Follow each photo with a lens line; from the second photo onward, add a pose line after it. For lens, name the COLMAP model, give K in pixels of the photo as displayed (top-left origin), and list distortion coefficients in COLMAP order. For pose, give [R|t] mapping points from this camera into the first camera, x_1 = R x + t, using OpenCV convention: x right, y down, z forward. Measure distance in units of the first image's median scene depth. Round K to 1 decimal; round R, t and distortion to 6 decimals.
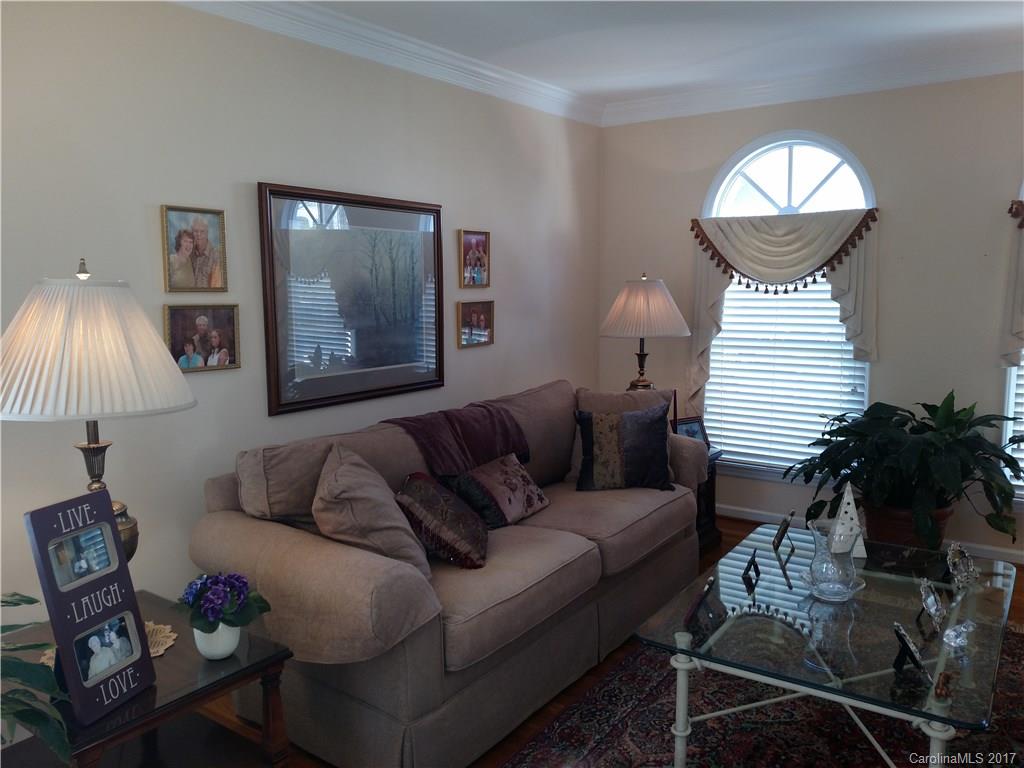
lens RADIAL K [[797.3, 0, 512.0], [0, 797.3, 384.0], [0, 0, 1]] dist [0.002855, -0.008988]
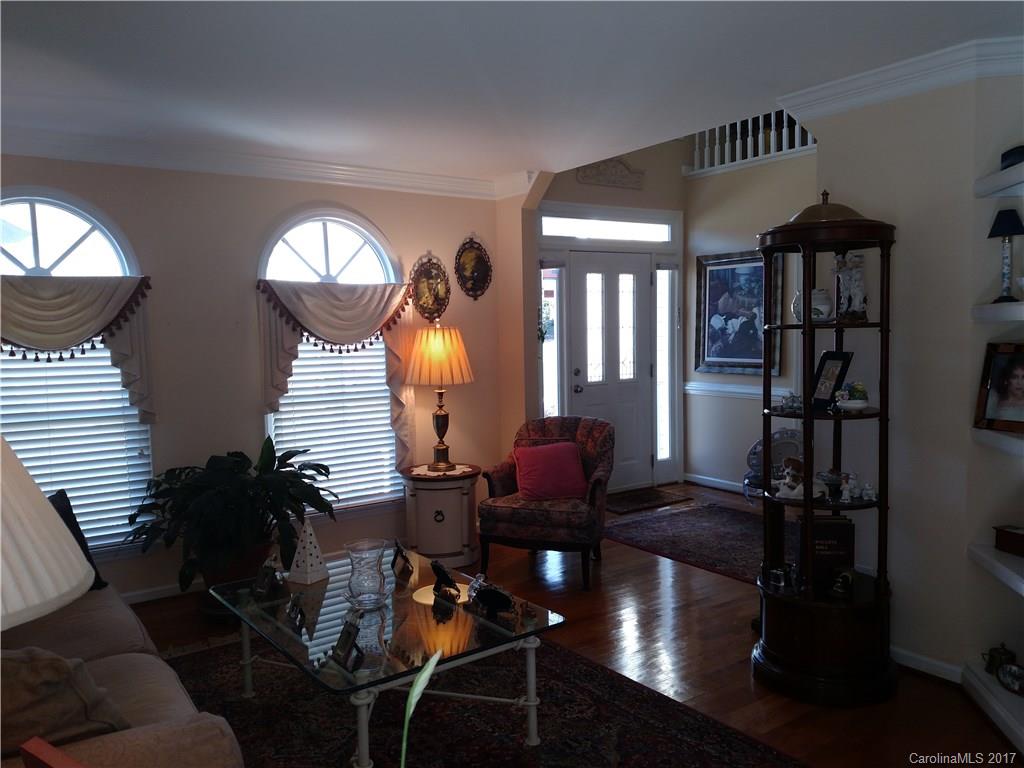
lens RADIAL K [[772.7, 0, 512.1], [0, 772.7, 390.3], [0, 0, 1]] dist [0.147406, -0.226412]
pose [[0.343452, -0.067238, 0.936760, -0.345228], [0.141978, 0.989688, 0.018982, -0.024058], [-0.928377, 0.126480, 0.349456, 0.205277]]
